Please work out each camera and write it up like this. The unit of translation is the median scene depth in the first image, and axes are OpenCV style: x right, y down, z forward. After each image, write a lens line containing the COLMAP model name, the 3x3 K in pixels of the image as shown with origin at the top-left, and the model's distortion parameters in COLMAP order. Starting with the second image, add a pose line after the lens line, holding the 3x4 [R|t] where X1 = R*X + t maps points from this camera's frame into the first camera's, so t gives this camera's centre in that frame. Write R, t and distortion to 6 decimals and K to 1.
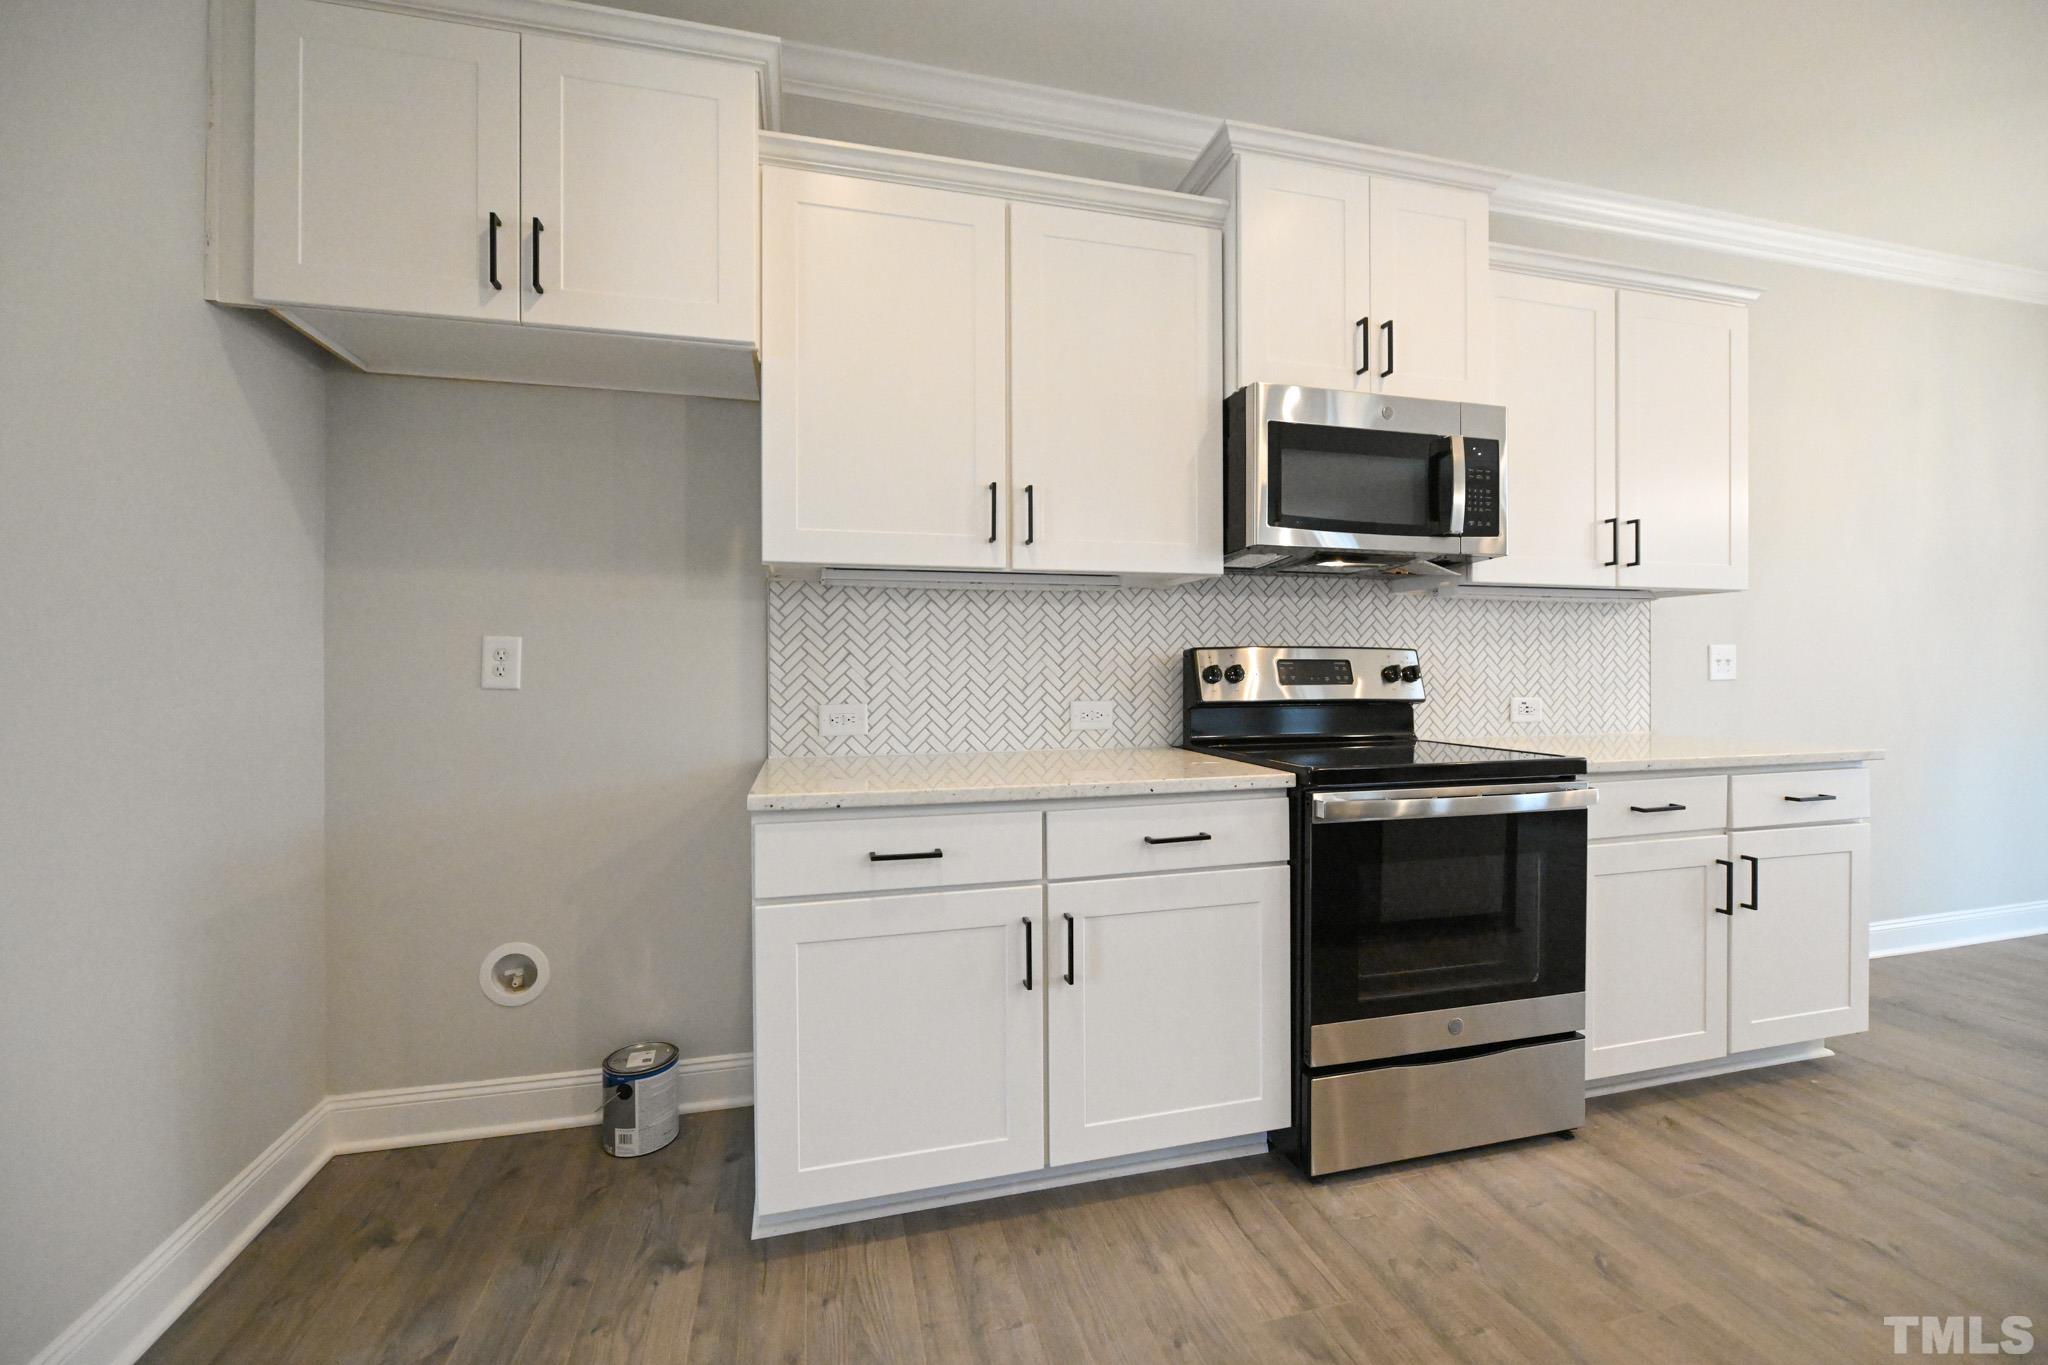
lens RADIAL K [[813.7, 0, 1018.8], [0, 813.7, 669.2], [0, 0, 1]] dist [-0.010638, 0.000459]
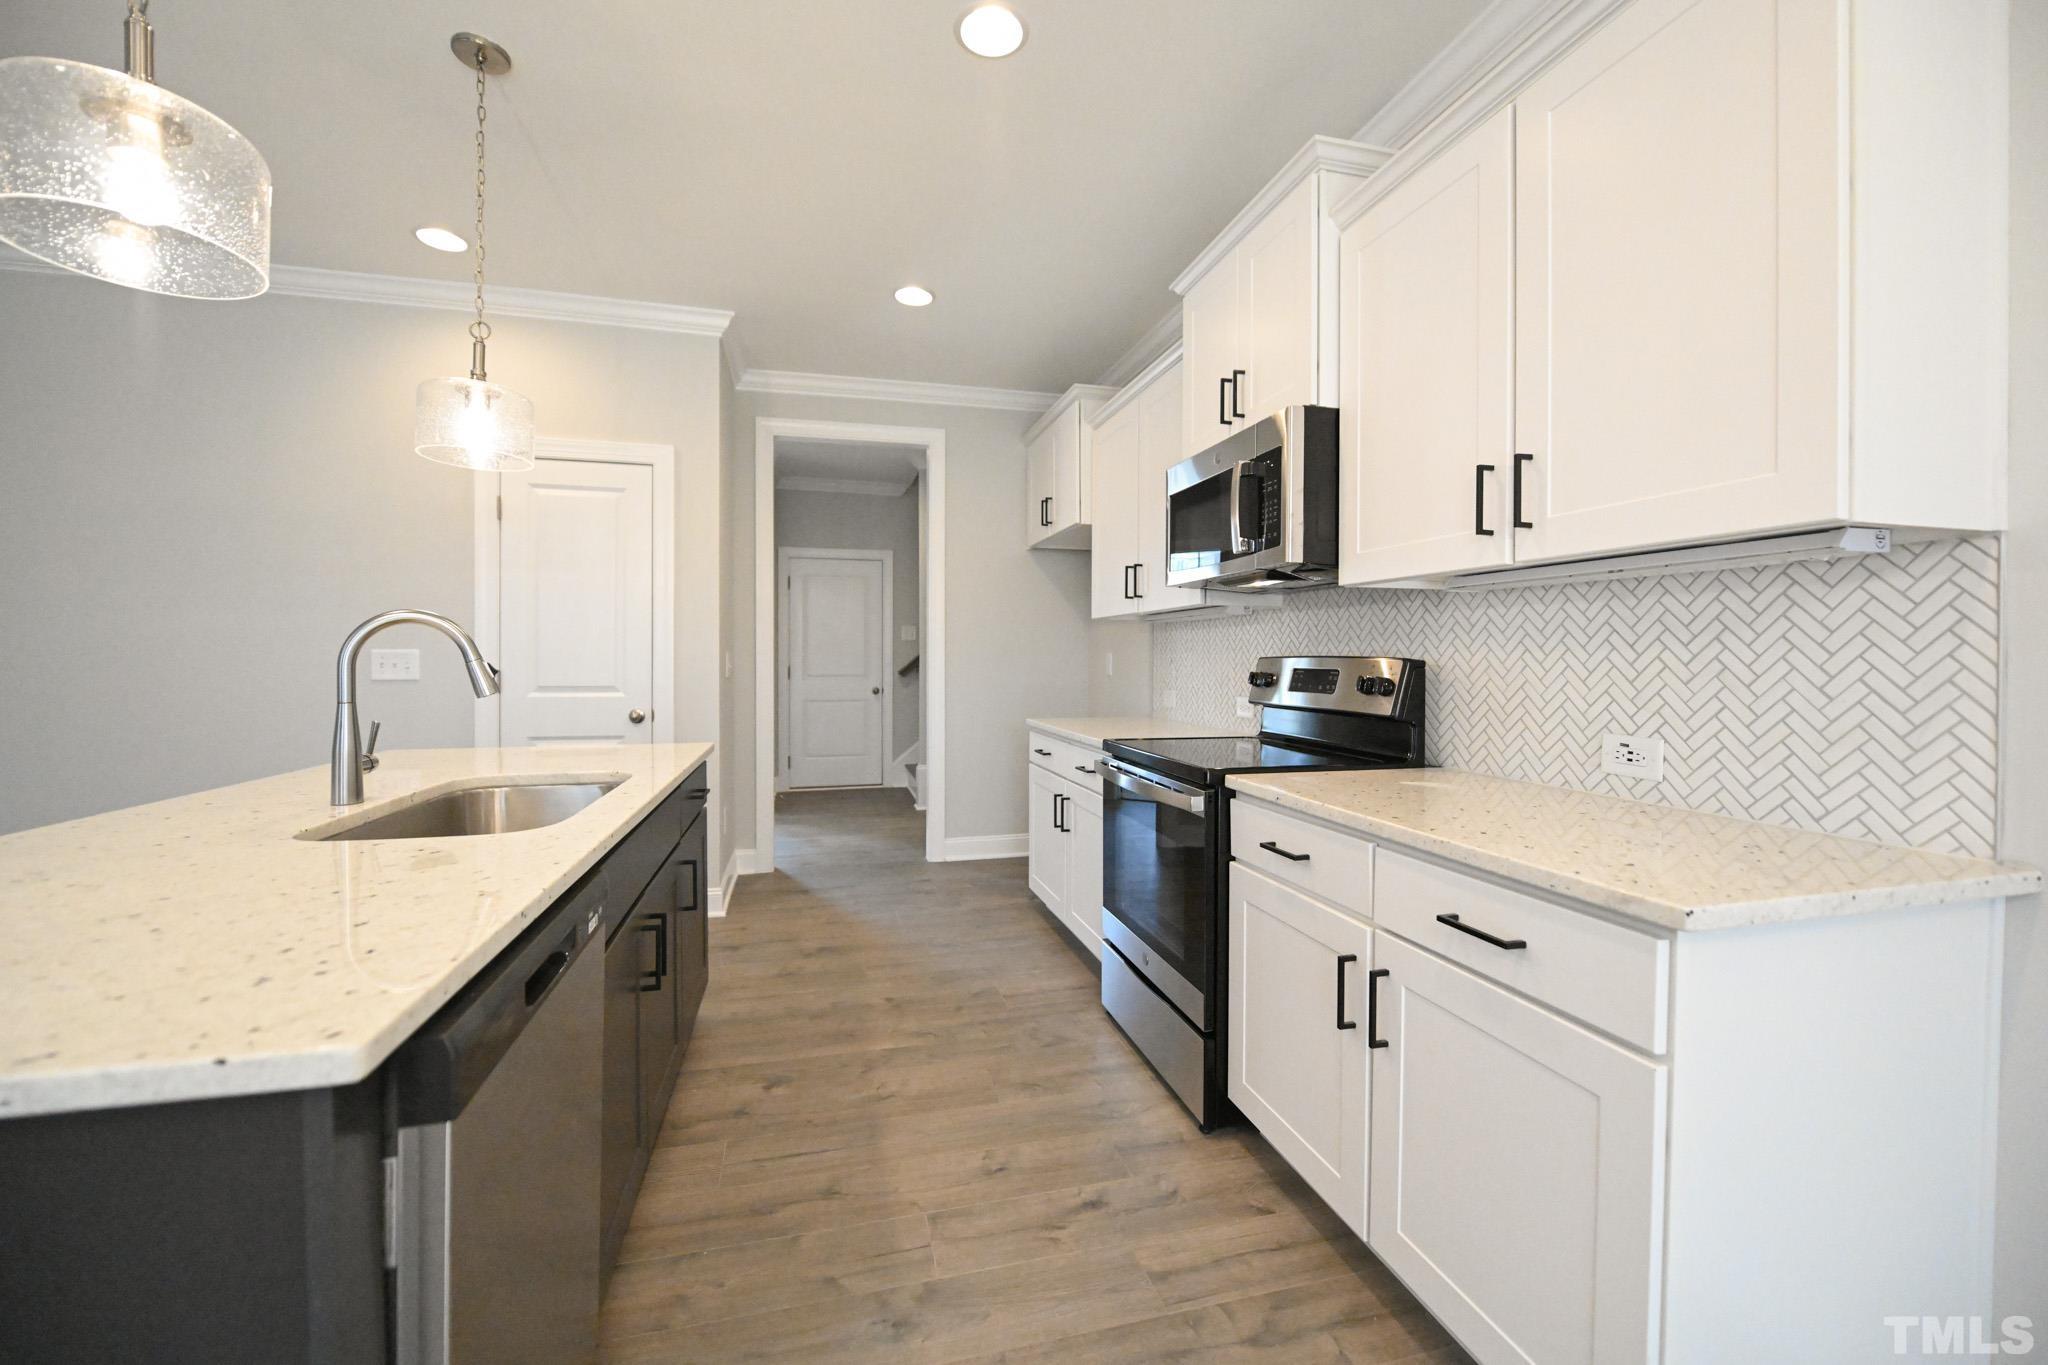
lens RADIAL K [[813.7, 0, 1030.1], [0, 813.7, 656.9], [0, 0, 1]] dist [-0.010638, 0.000459]
pose [[0.010199, 0.001012, -0.999947, 1.667711], [-0.006902, 0.999976, 0.000942, -0.030133], [0.999924, 0.006892, 0.010206, 0.736855]]
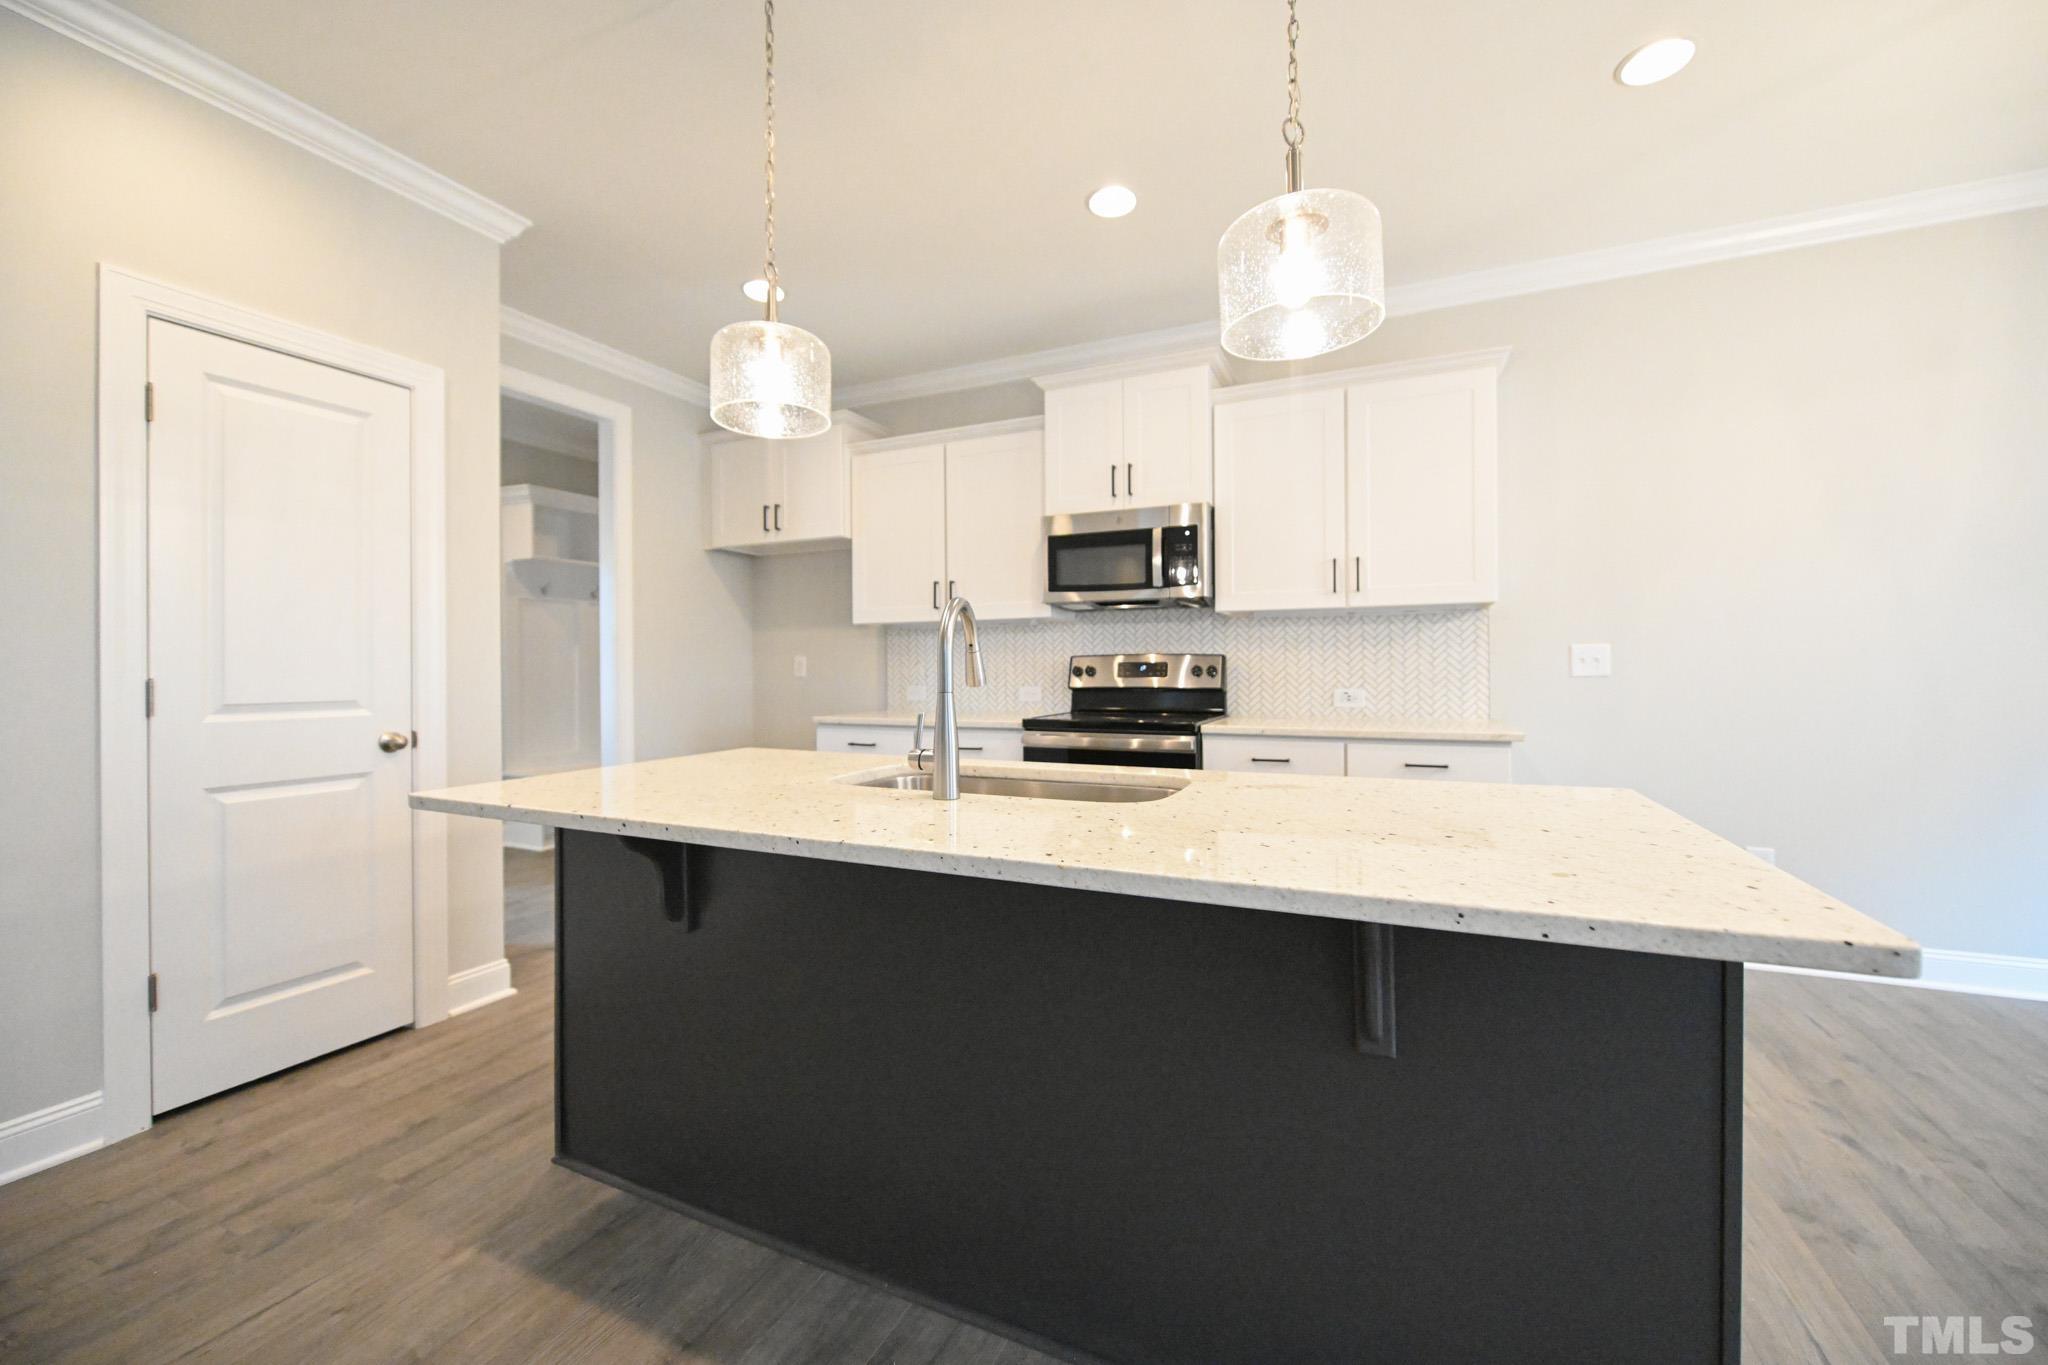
lens RADIAL K [[813.7, 0, 1018.7], [0, 813.7, 669.3], [0, 0, 1]] dist [-0.010638, 0.000459]
pose [[0.774546, -0.003274, -0.632509, 1.415494], [0.003854, 0.999992, -0.000456, 0.002041], [0.632506, -0.002084, 0.774553, -0.484652]]
